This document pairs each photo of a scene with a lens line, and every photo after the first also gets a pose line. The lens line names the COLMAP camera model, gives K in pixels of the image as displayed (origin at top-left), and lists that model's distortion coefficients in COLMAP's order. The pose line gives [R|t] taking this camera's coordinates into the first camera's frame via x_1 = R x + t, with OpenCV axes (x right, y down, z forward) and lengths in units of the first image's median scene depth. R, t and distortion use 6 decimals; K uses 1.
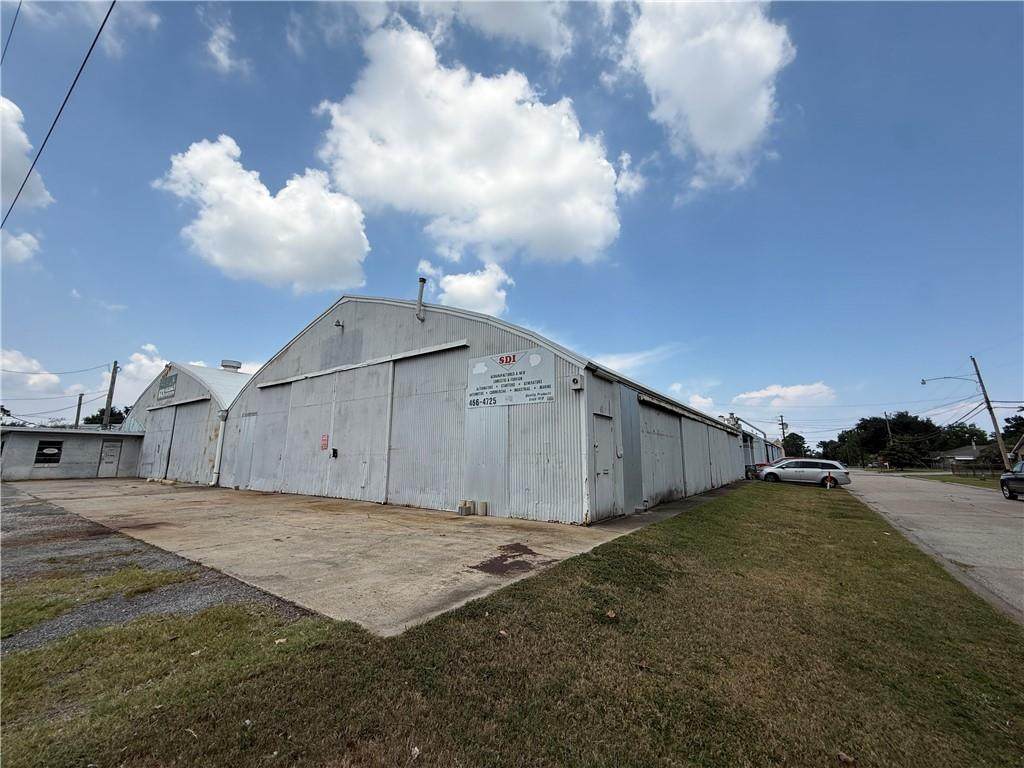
lens RADIAL K [[412.3, 0, 514.0], [0, 412.3, 378.5], [0, 0, 1]] dist [-0.008670, 0.000019]
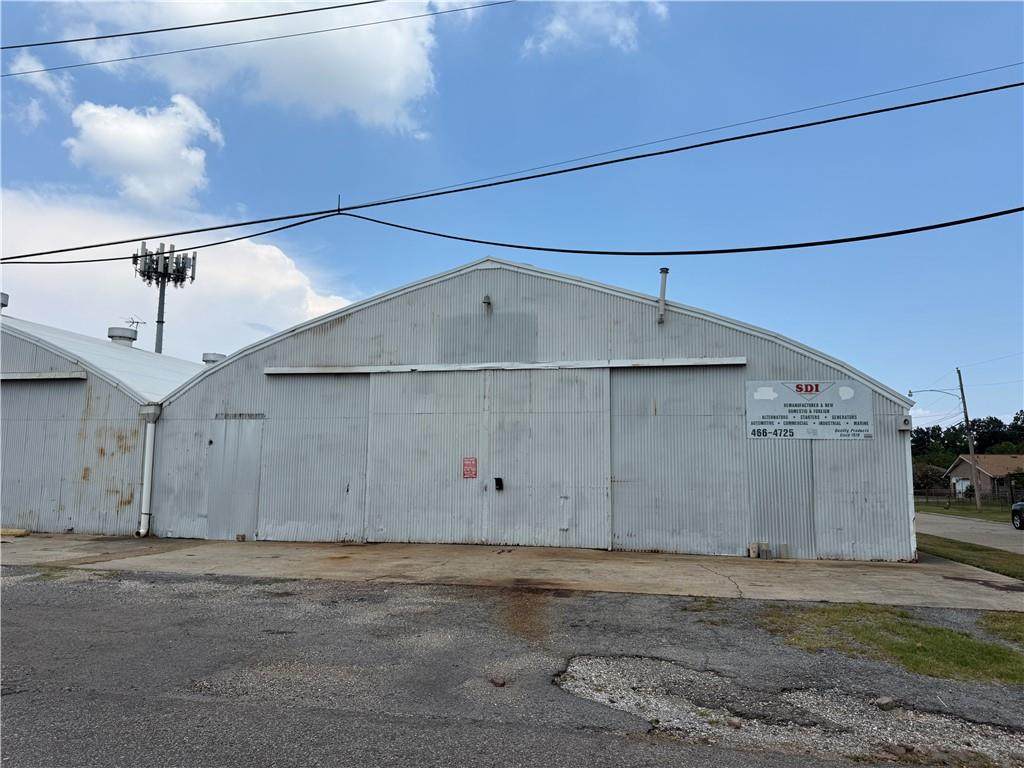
lens RADIAL K [[717.2, 0, 512.0], [0, 717.2, 384.0], [0, 0, 1]] dist [0.009044, -0.001155]
pose [[0.922983, 0.055500, 0.380818, -1.192055], [-0.081342, 0.995324, 0.052090, -0.082879], [-0.376146, -0.079055, 0.923182, -0.209163]]
